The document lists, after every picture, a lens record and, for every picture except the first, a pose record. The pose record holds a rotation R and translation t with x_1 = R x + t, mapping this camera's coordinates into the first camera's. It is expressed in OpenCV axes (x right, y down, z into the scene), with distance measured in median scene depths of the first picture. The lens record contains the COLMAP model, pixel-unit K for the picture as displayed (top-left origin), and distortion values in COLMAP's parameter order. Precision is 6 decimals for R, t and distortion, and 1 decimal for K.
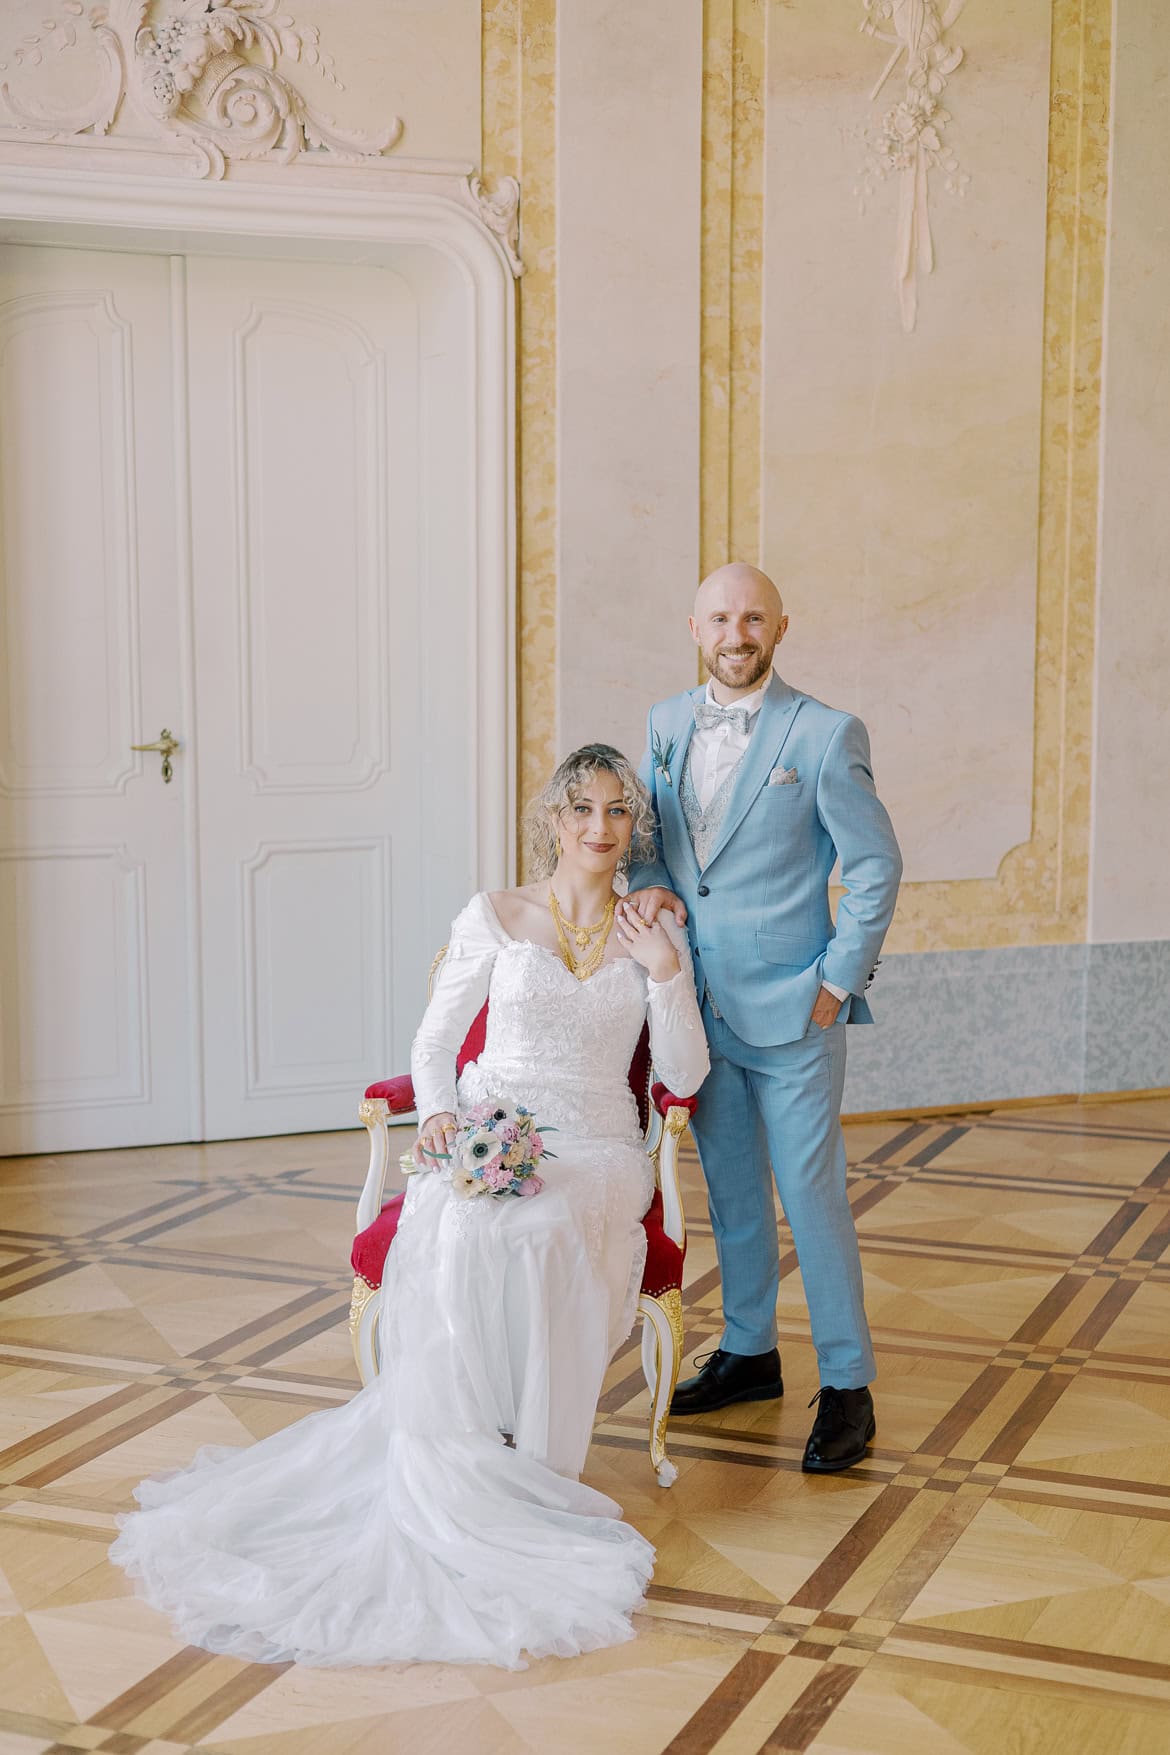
lens RADIAL K [[2582.3, 0, 647.4], [0, 2582.3, 886.4], [0, 0, 1]] dist [0.049251, 0.000000]
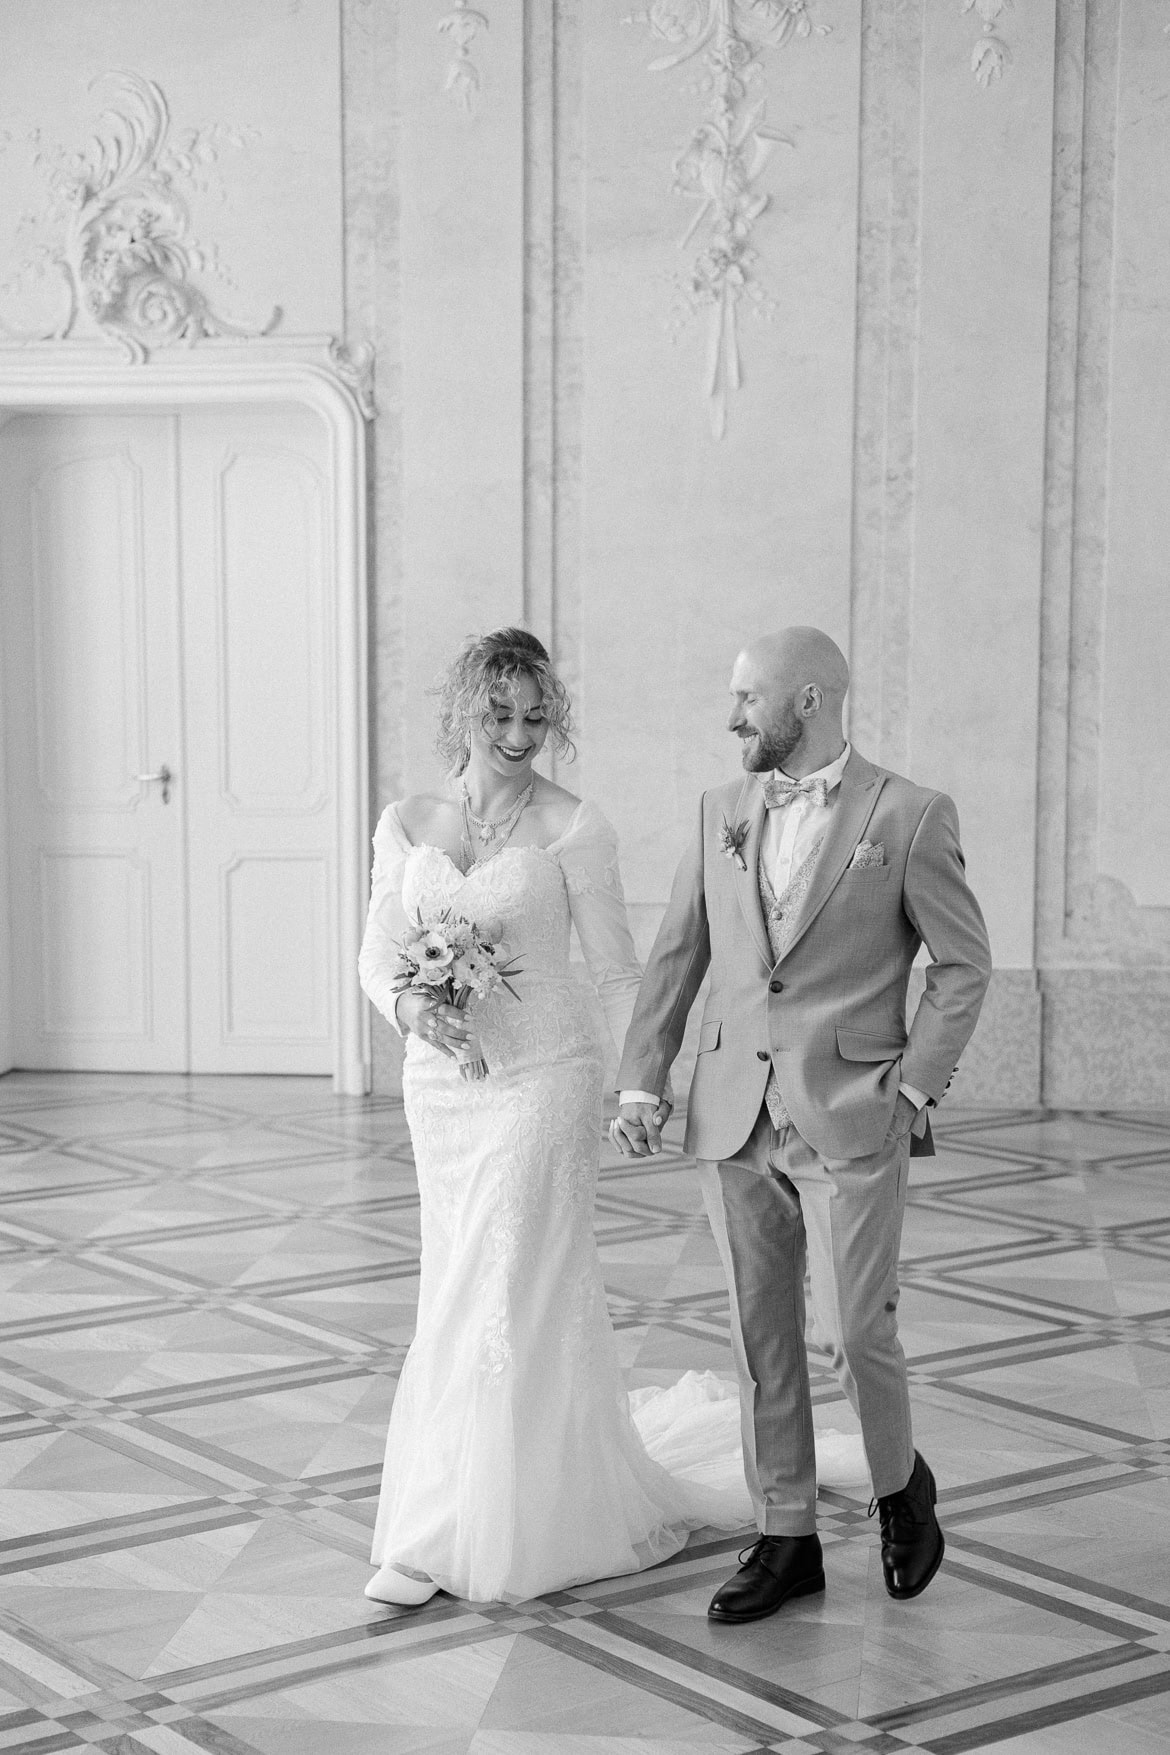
lens RADIAL K [[2872.7, 0, 478.0], [0, 2872.7, 944.8], [0, 0, 1]] dist [0.186116, 0.000000]
pose [[0.840590, 0.044655, -0.539828, 0.742888], [-0.052417, 0.998625, 0.000986, 0.022711], [0.539129, 0.027467, 0.841775, -0.174806]]
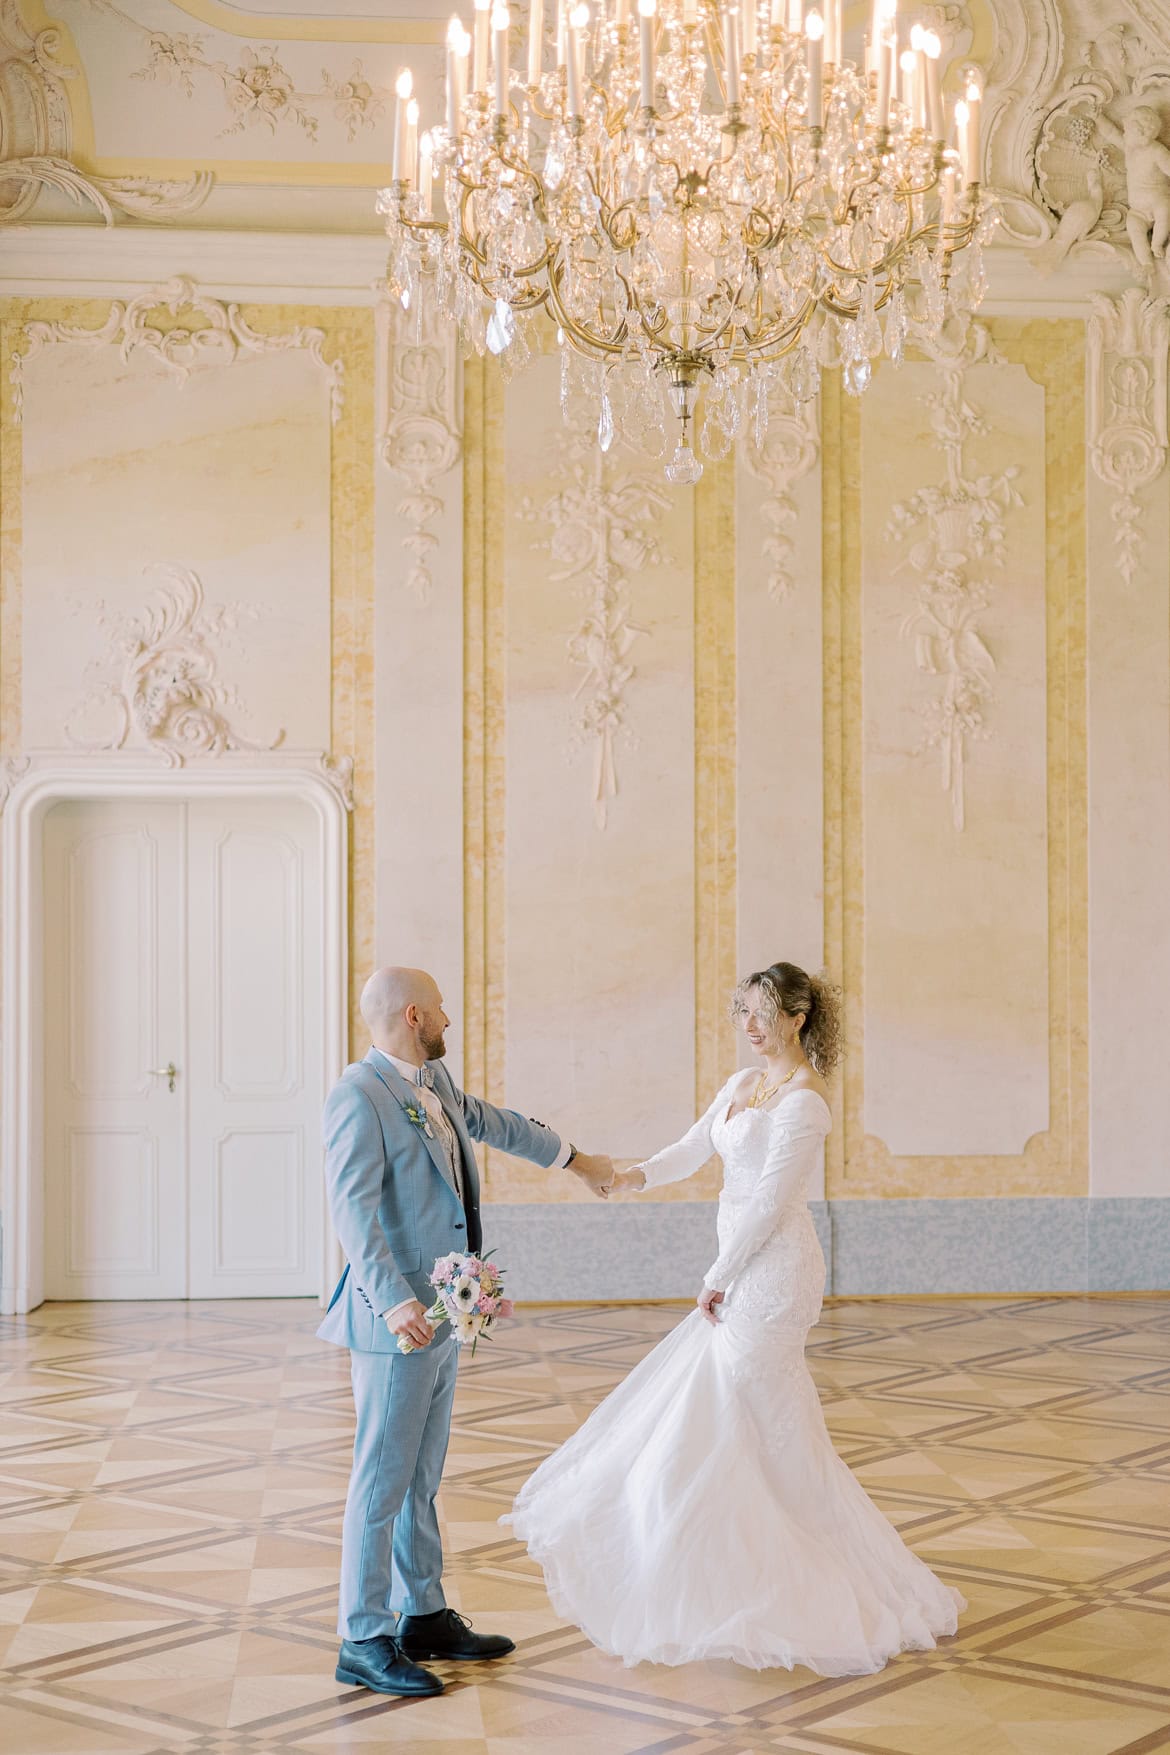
lens RADIAL K [[2582.3, 0, 635.5], [0, 2582.3, 934.1], [0, 0, 1]] dist [0.049251, 0.000000]
pose [[0.954051, -0.012685, -0.299374, 0.630174], [-0.025781, 0.991924, -0.124188, 0.062091], [0.298532, 0.126200, 0.946019, -0.582107]]
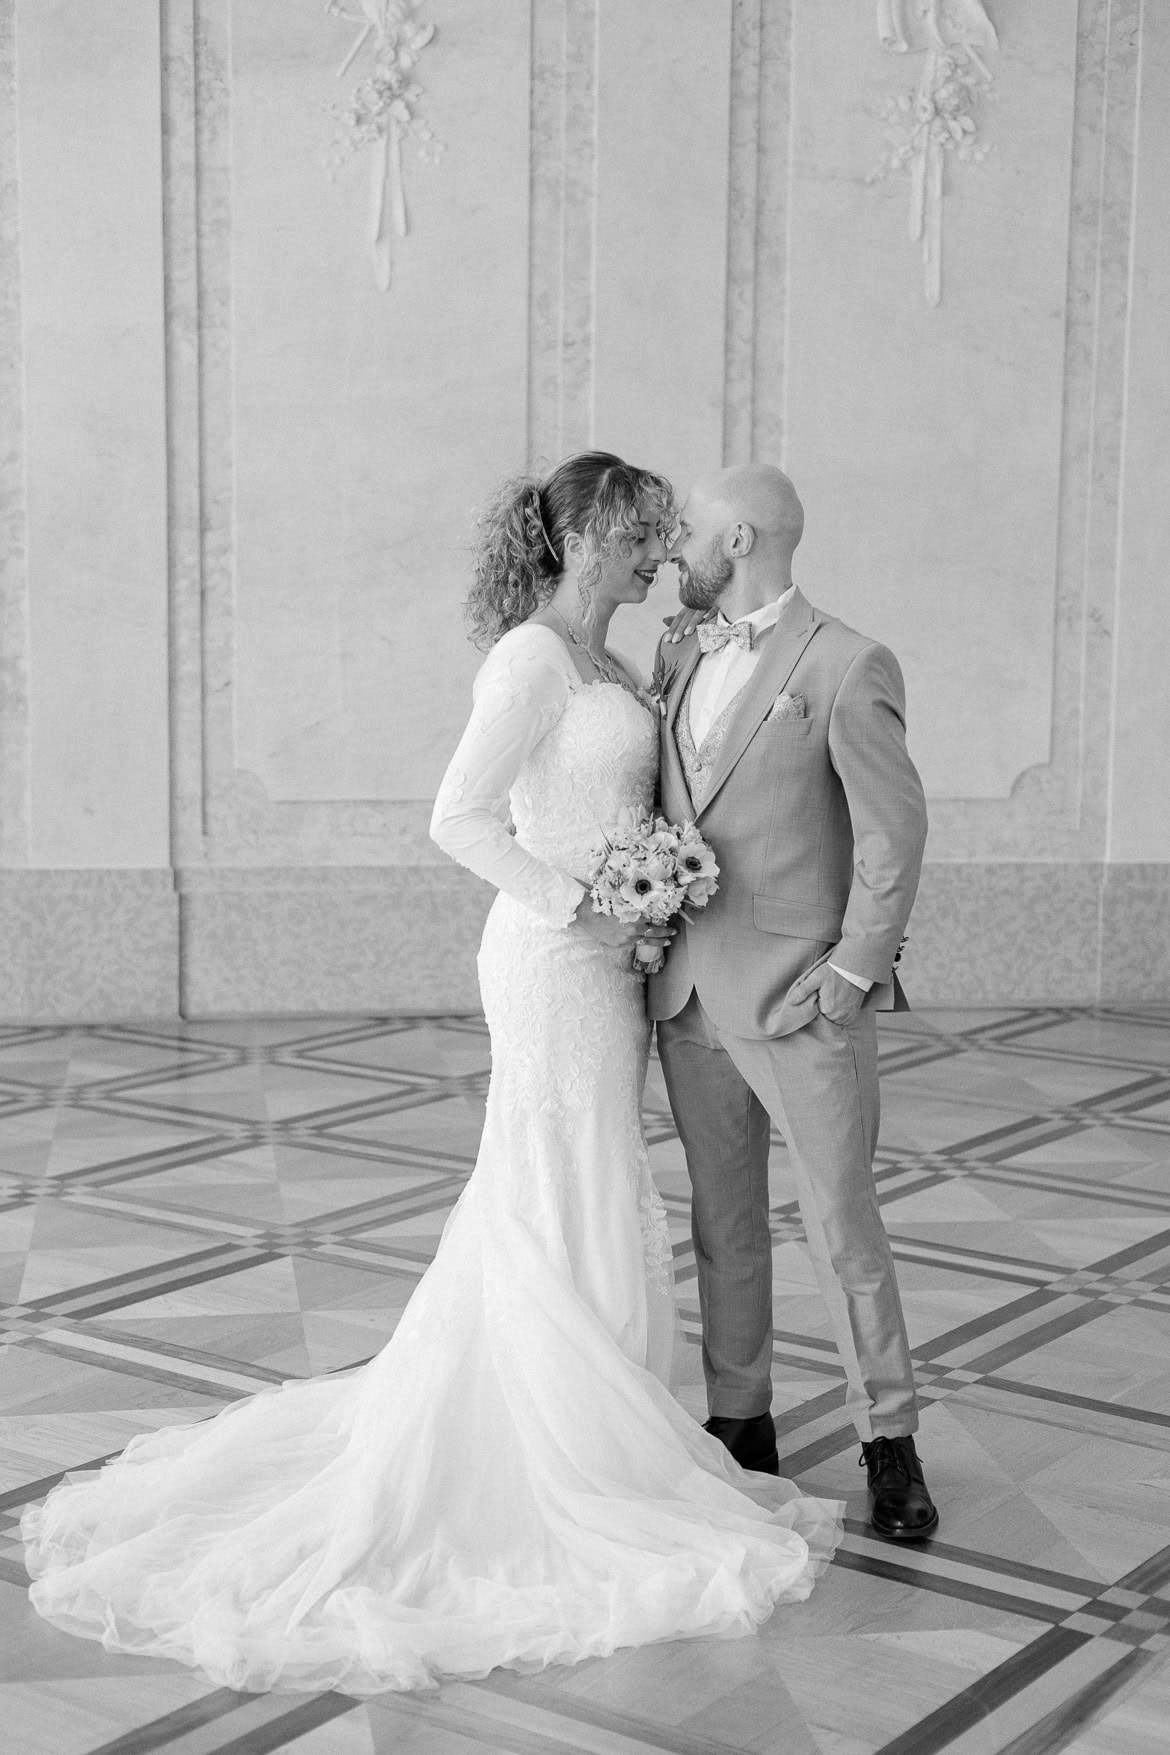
lens RADIAL K [[2582.3, 0, 585.3], [0, 2582.3, 879.4], [0, 0, 1]] dist [0.049251, 0.000000]
pose [[0.966124, 0.036132, -0.255537, 0.472146], [-0.035091, 0.999347, 0.008634, 0.020061], [0.255682, 0.000625, 0.966761, -0.025530]]
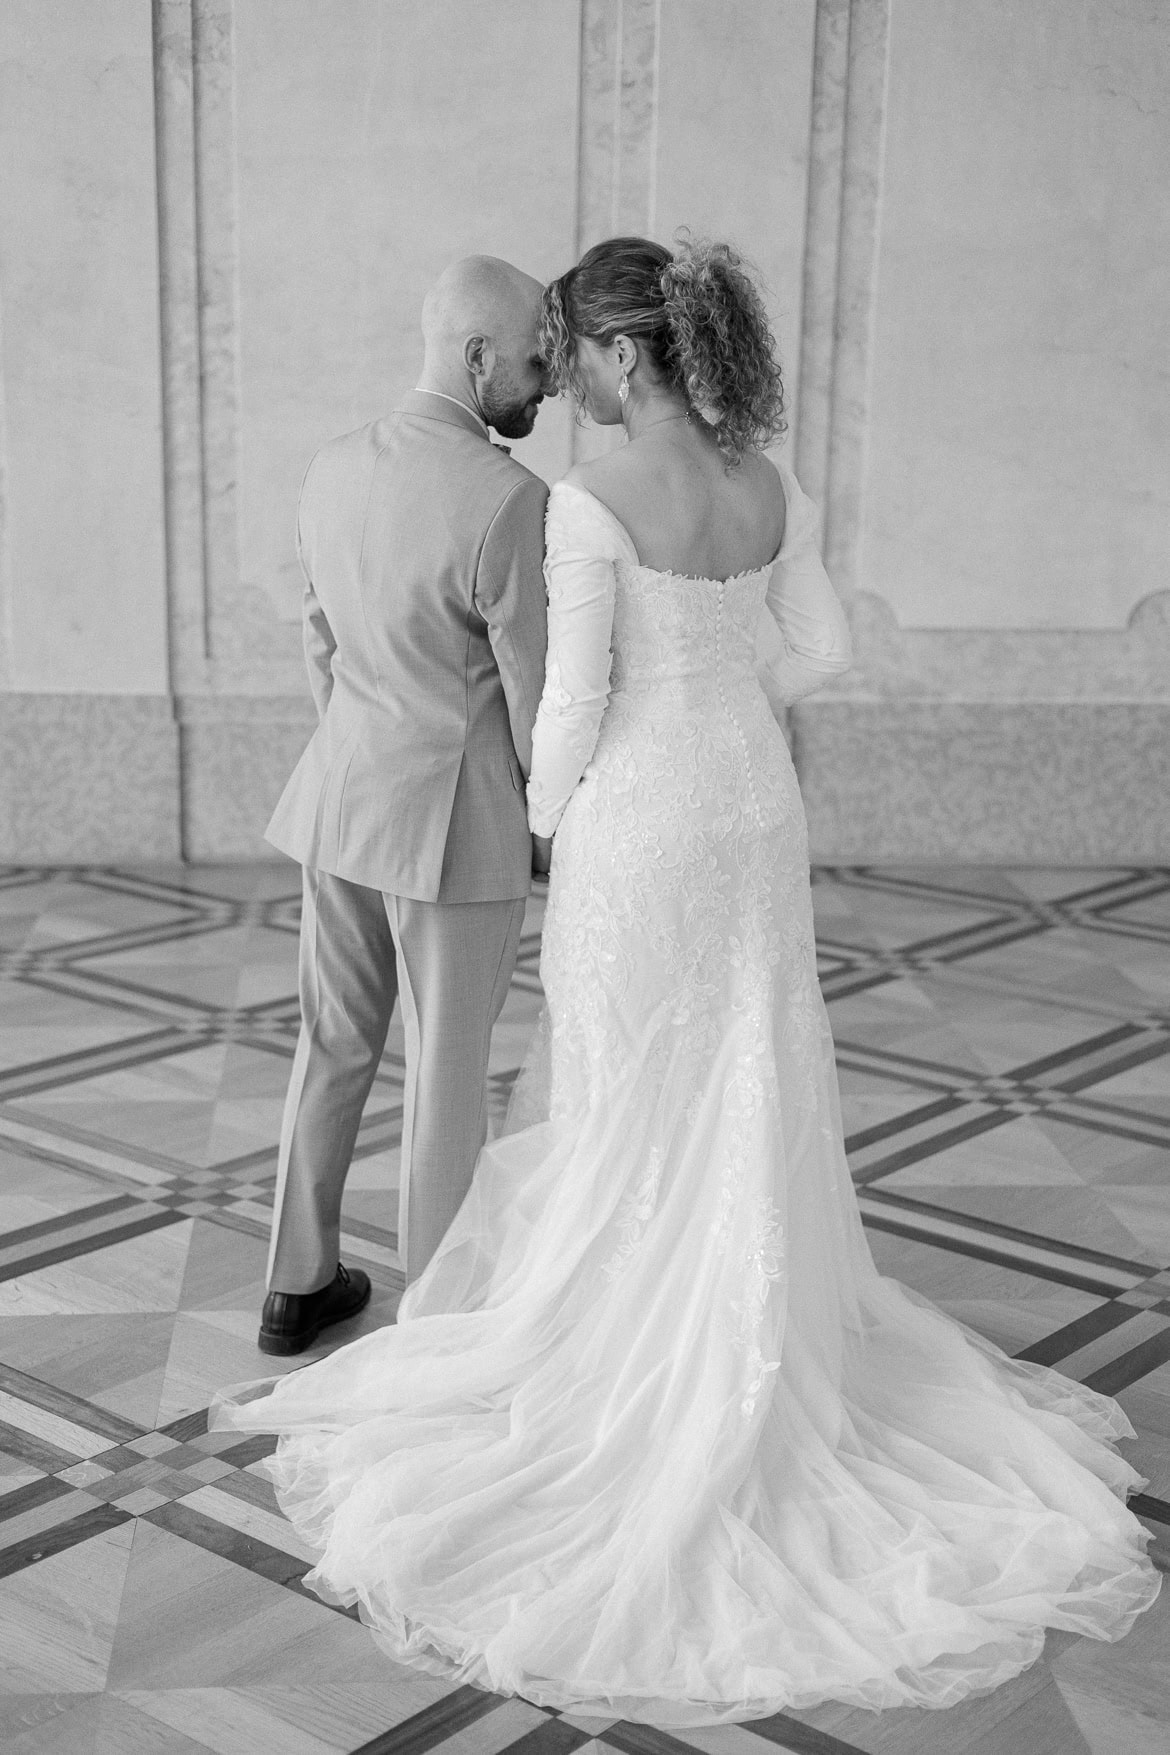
lens RADIAL K [[2465.4, 0, 611.9], [0, 2465.4, 938.3], [0, 0, 1]] dist [0.045955, 0.000000]
pose [[0.950553, 0.091030, -0.296923, 0.466377], [-0.054196, 0.990029, 0.130020, -0.008357], [0.305798, -0.107499, 0.946008, 0.149648]]
